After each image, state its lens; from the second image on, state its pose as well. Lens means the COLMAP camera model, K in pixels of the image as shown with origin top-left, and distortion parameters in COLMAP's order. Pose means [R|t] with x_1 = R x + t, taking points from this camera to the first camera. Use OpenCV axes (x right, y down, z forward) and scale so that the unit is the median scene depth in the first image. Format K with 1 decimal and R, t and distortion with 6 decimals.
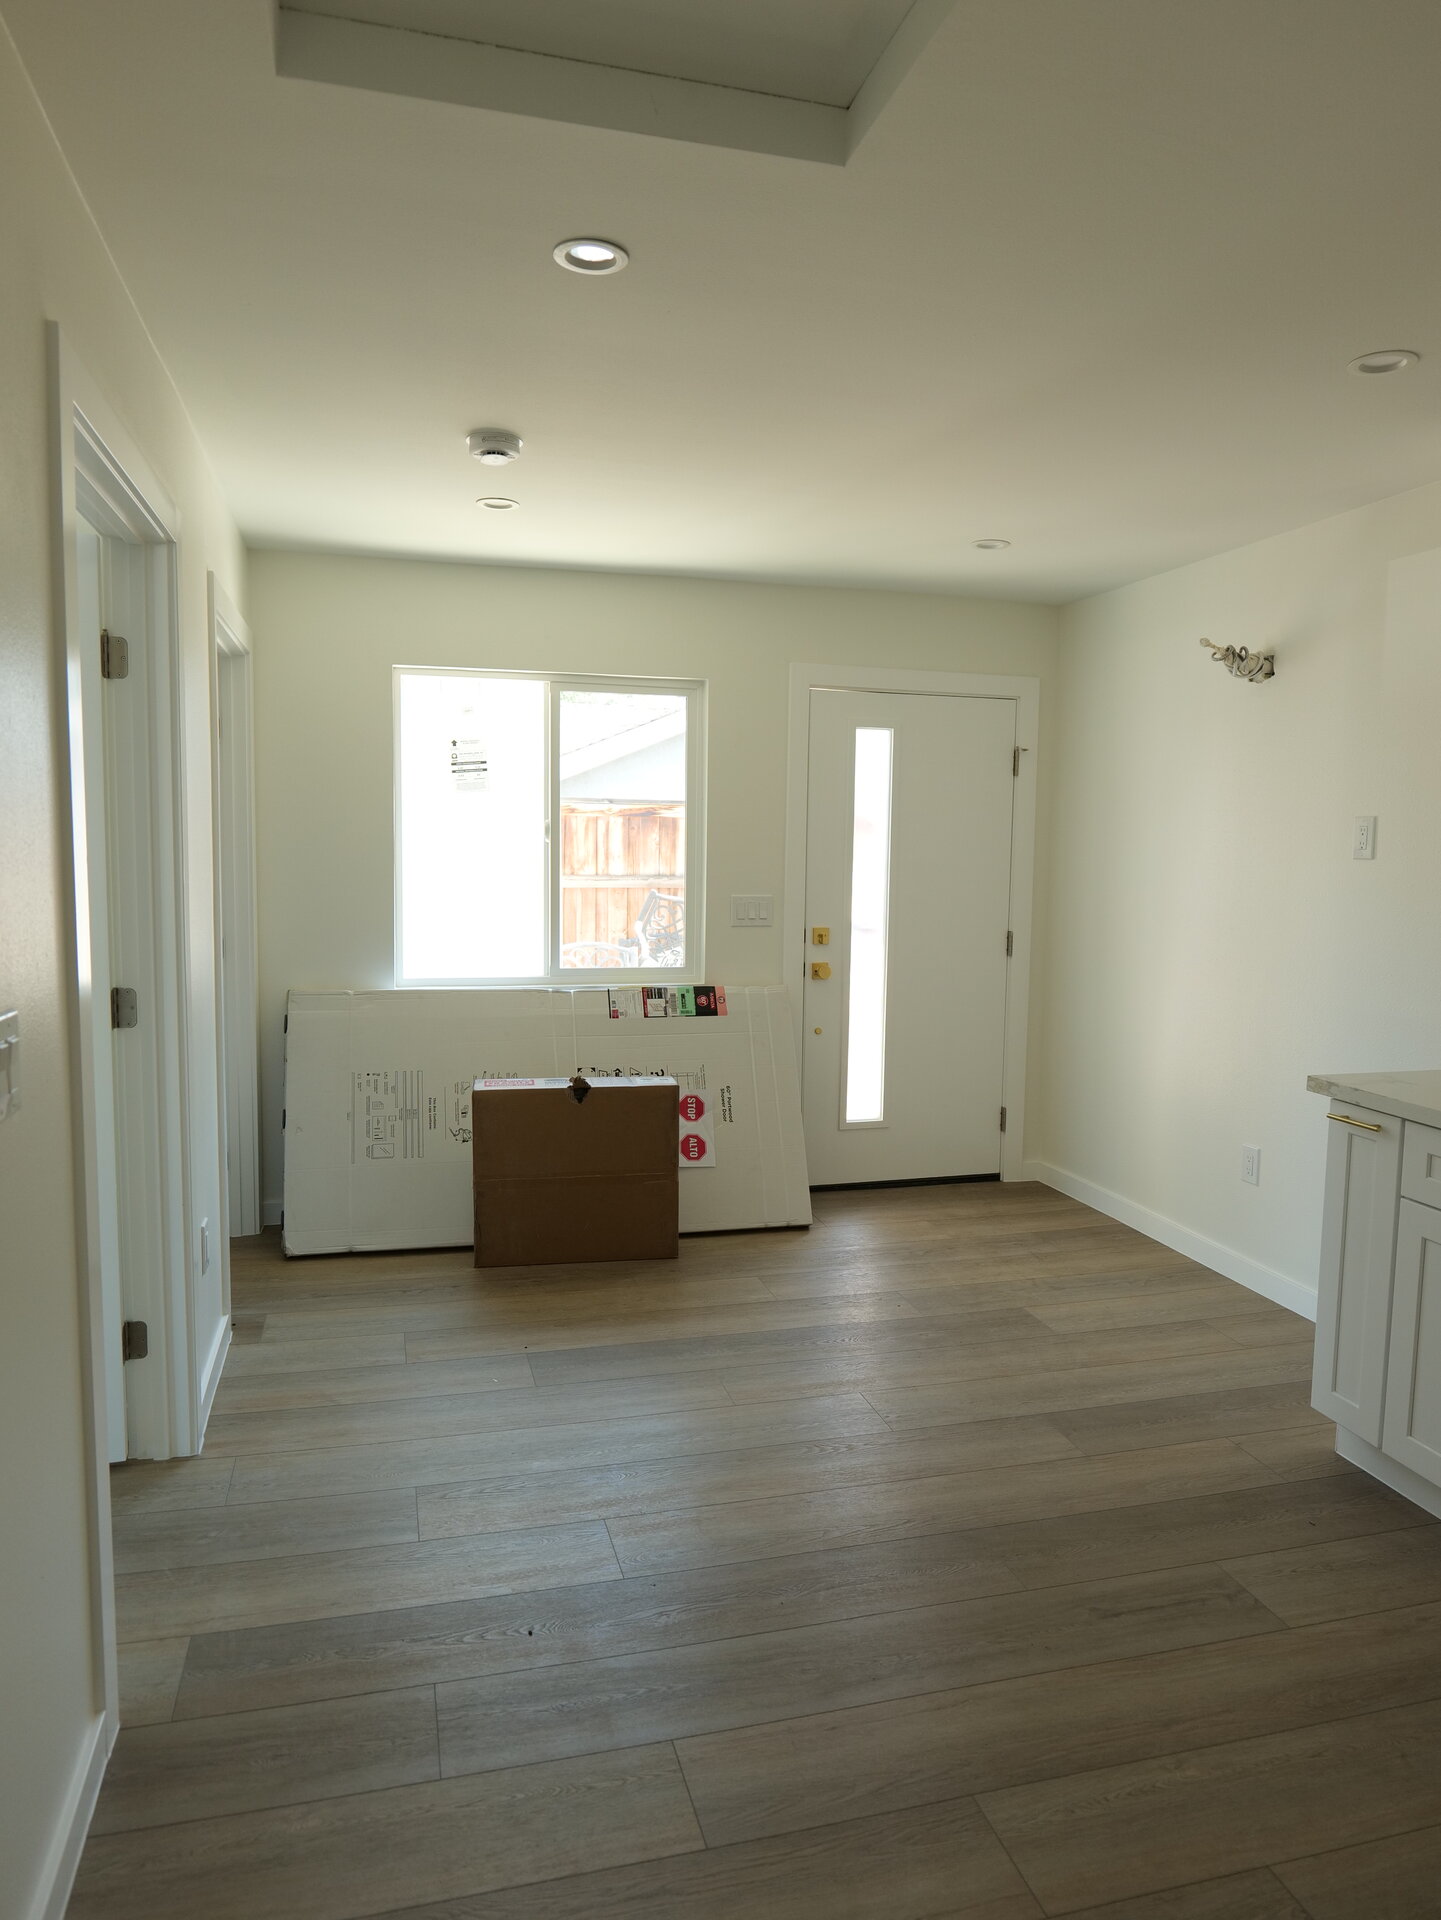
lens RADIAL K [[1241.8, 0, 720.5], [0, 1241.8, 960.0], [0, 0, 1]] dist [-0.043721, 0.015741]
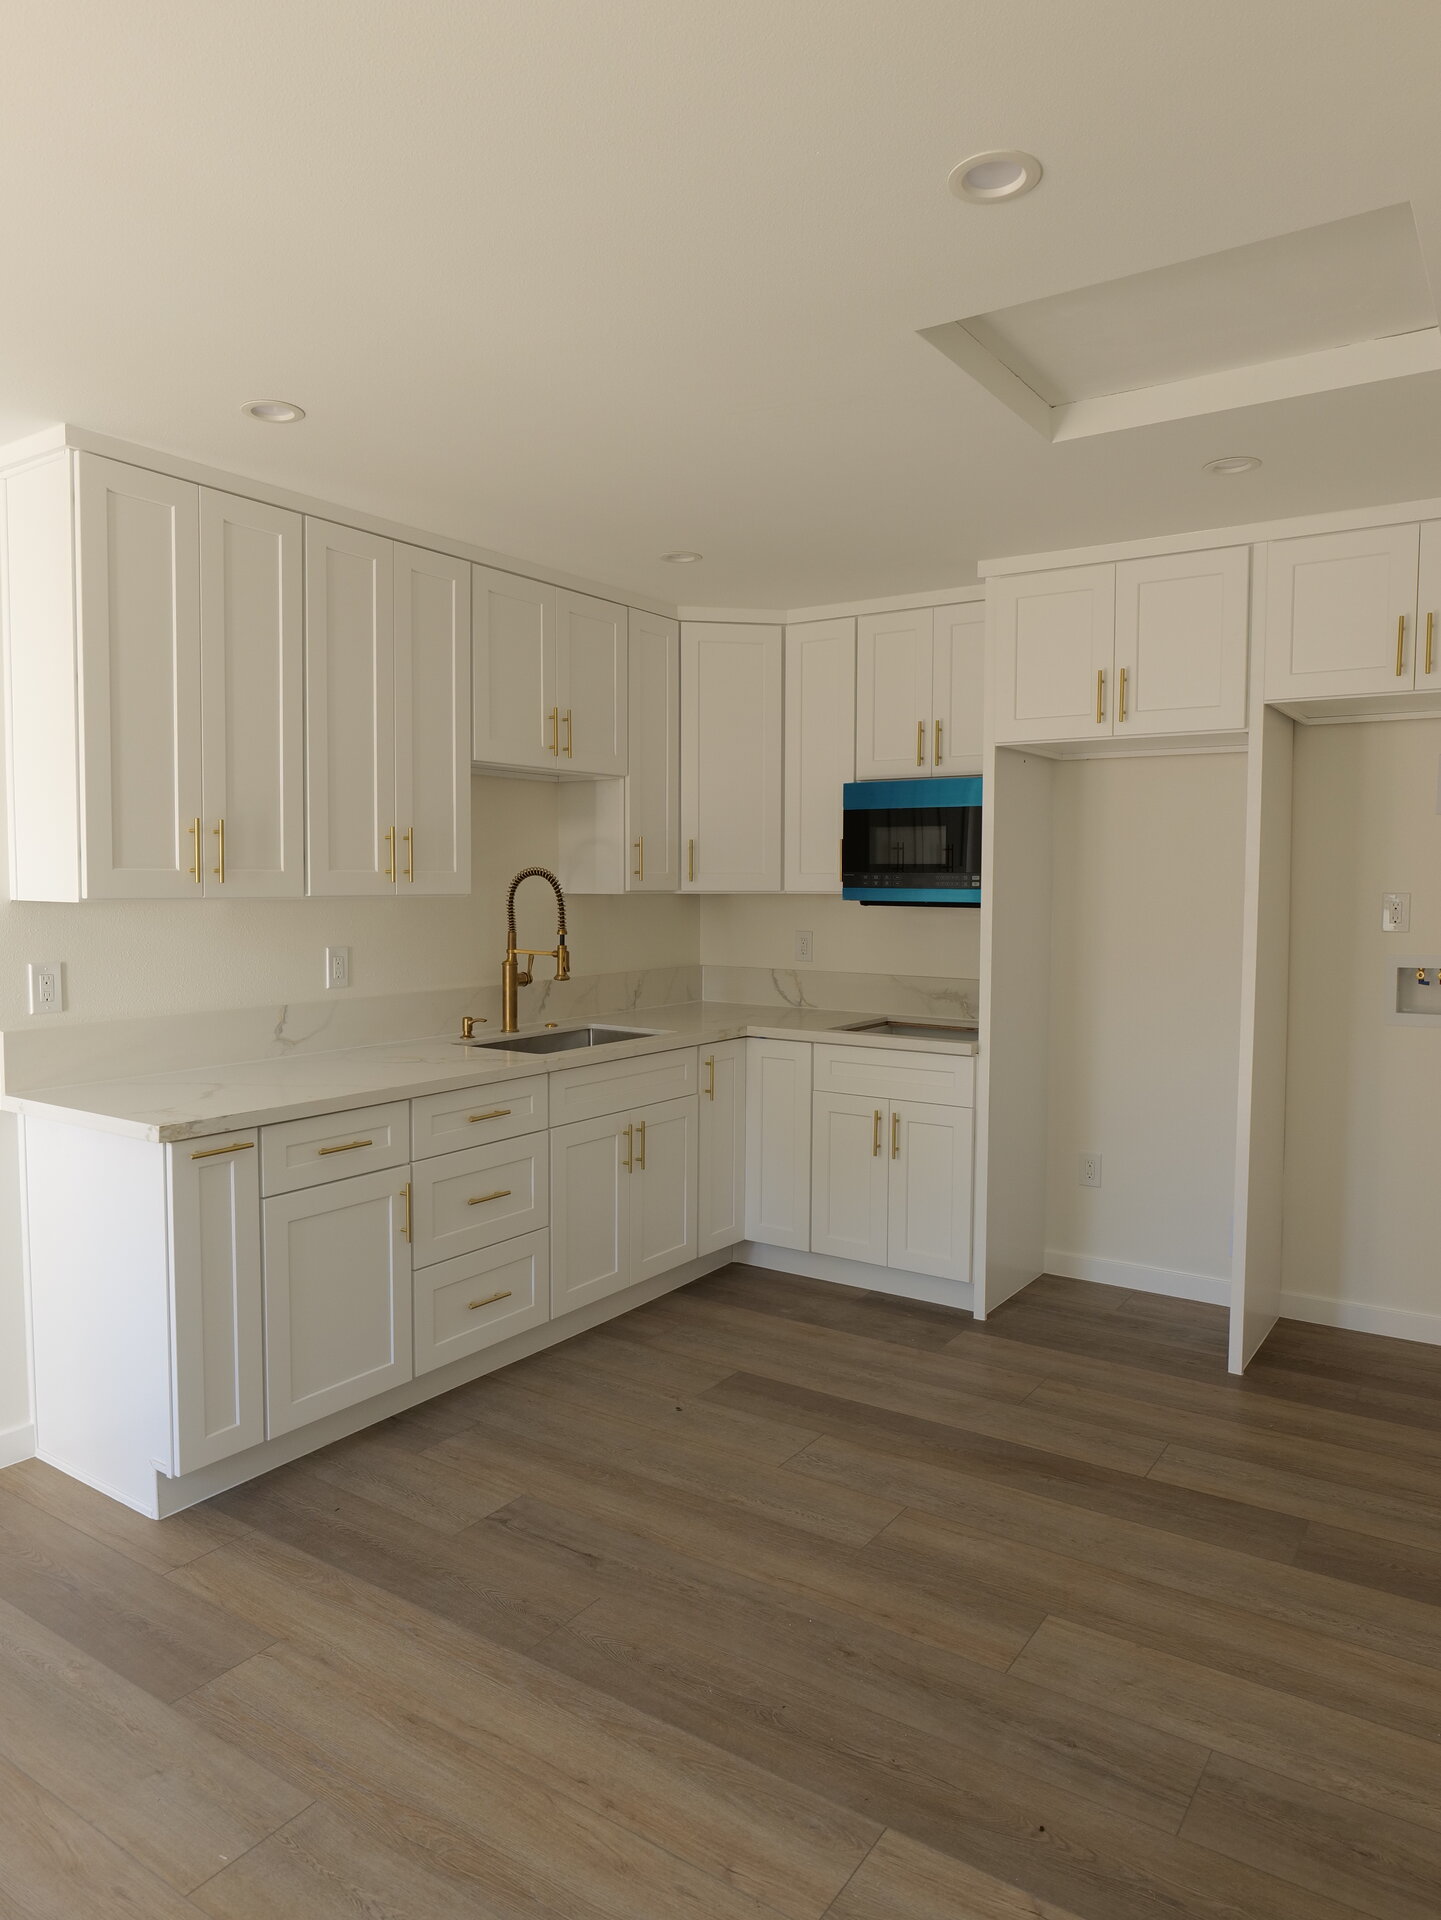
lens RADIAL K [[1241.8, 0, 720.5], [0, 1241.8, 960.0], [0, 0, 1]] dist [-0.043721, 0.015741]
pose [[-0.655374, -0.069598, 0.752091, -0.406457], [0.054535, 0.988786, 0.139024, -0.114164], [-0.753333, 0.132129, -0.644230, 1.107883]]
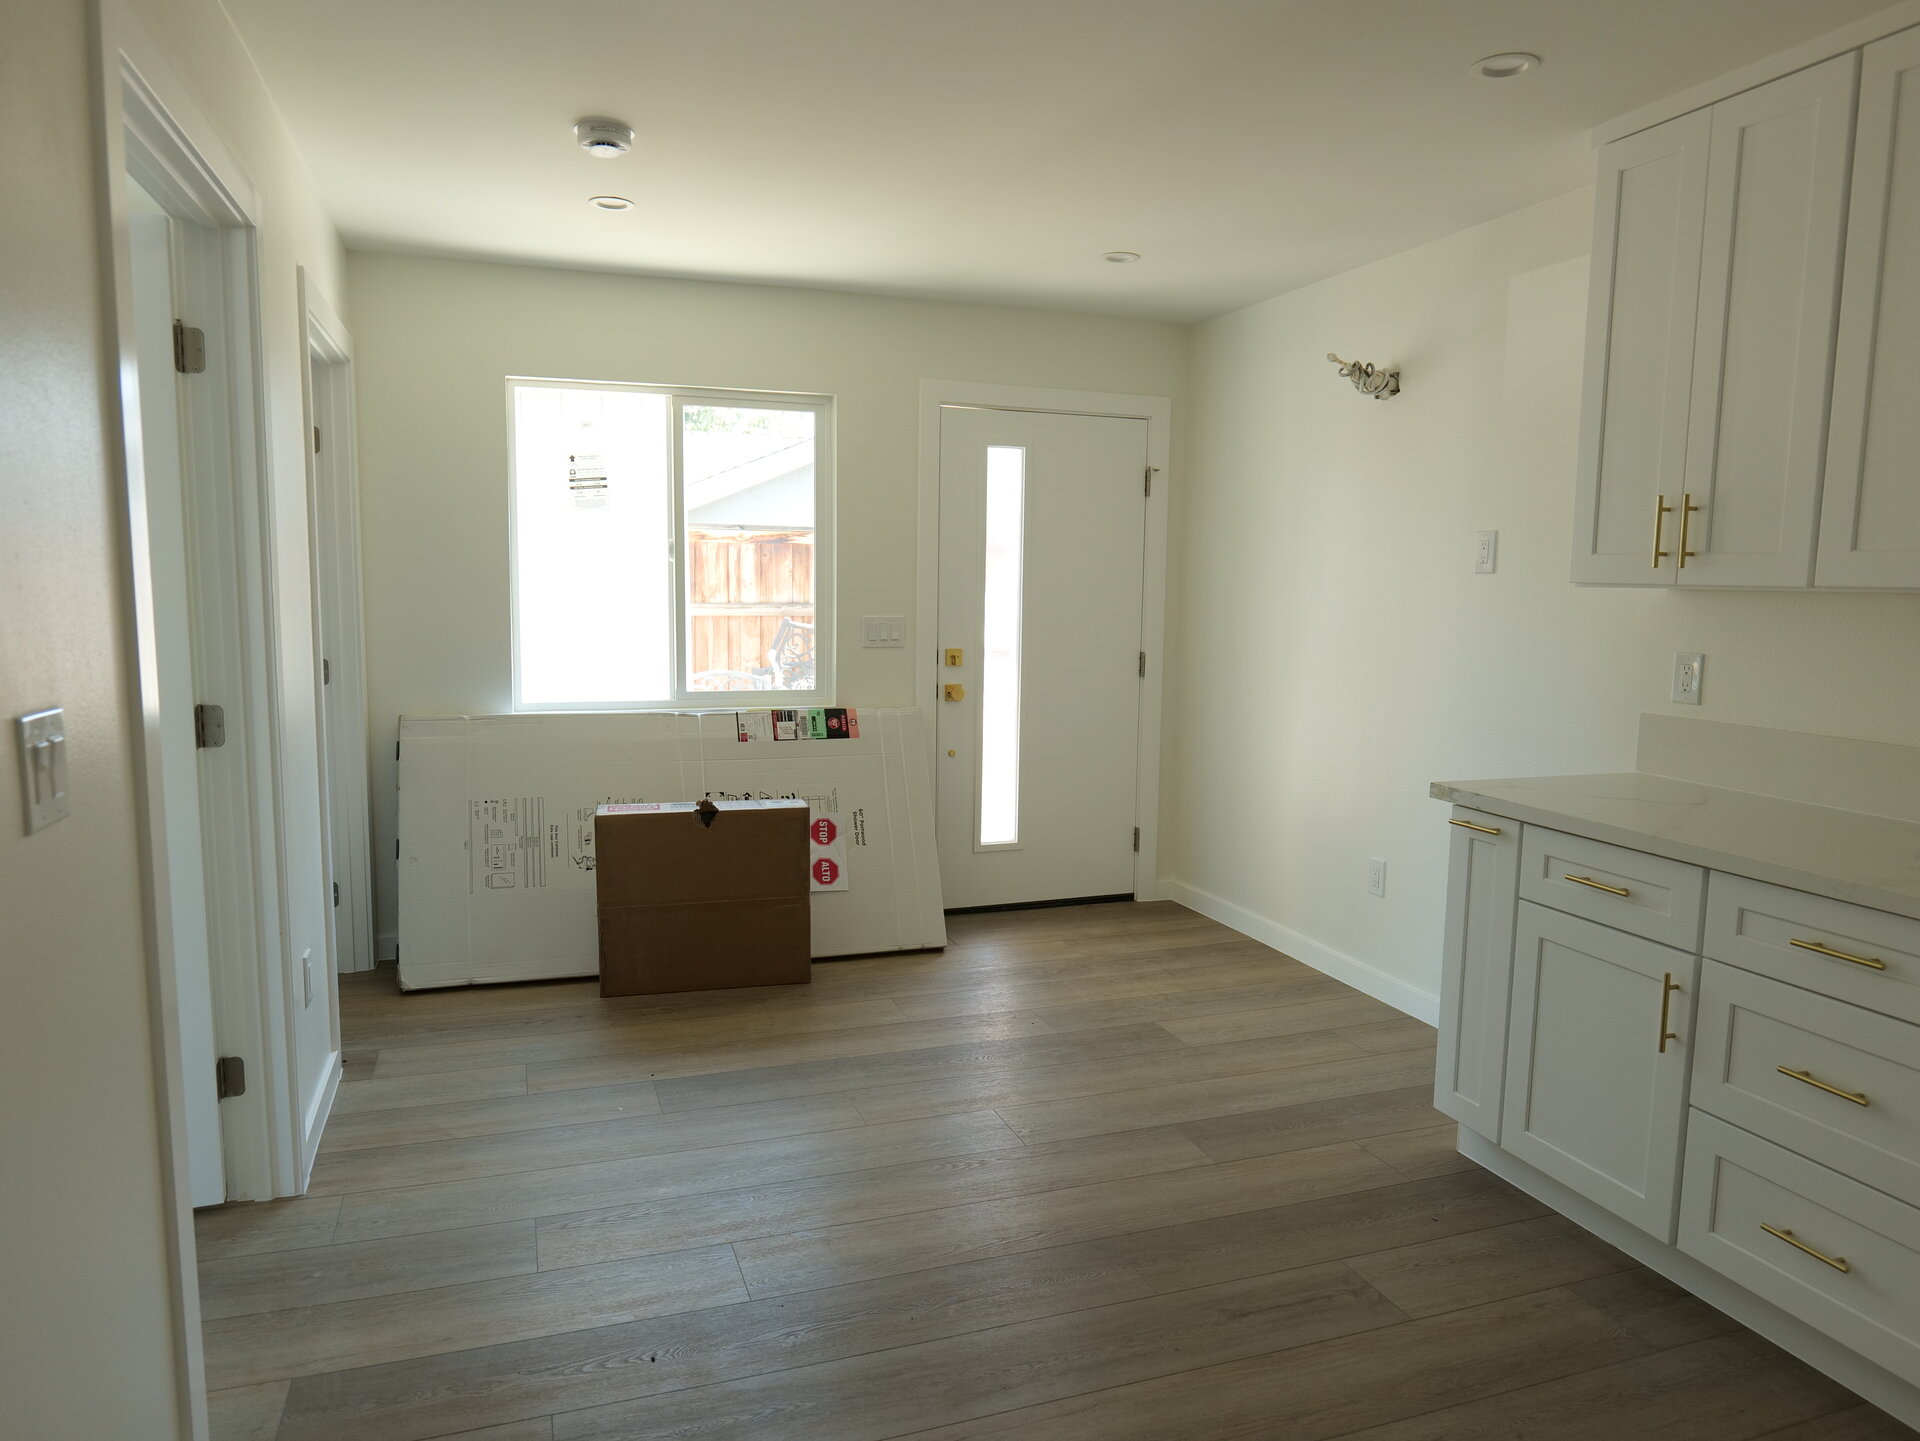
lens RADIAL K [[1241.8, 0, 958.6], [0, 1241.8, 732.6], [0, 0, 1]] dist [-0.043721, 0.015741]
pose [[0.996894, -0.010800, 0.078016, 0.010623], [0.008531, 0.999532, 0.029369, 0.017579], [-0.078297, -0.028612, 0.996519, 0.018213]]
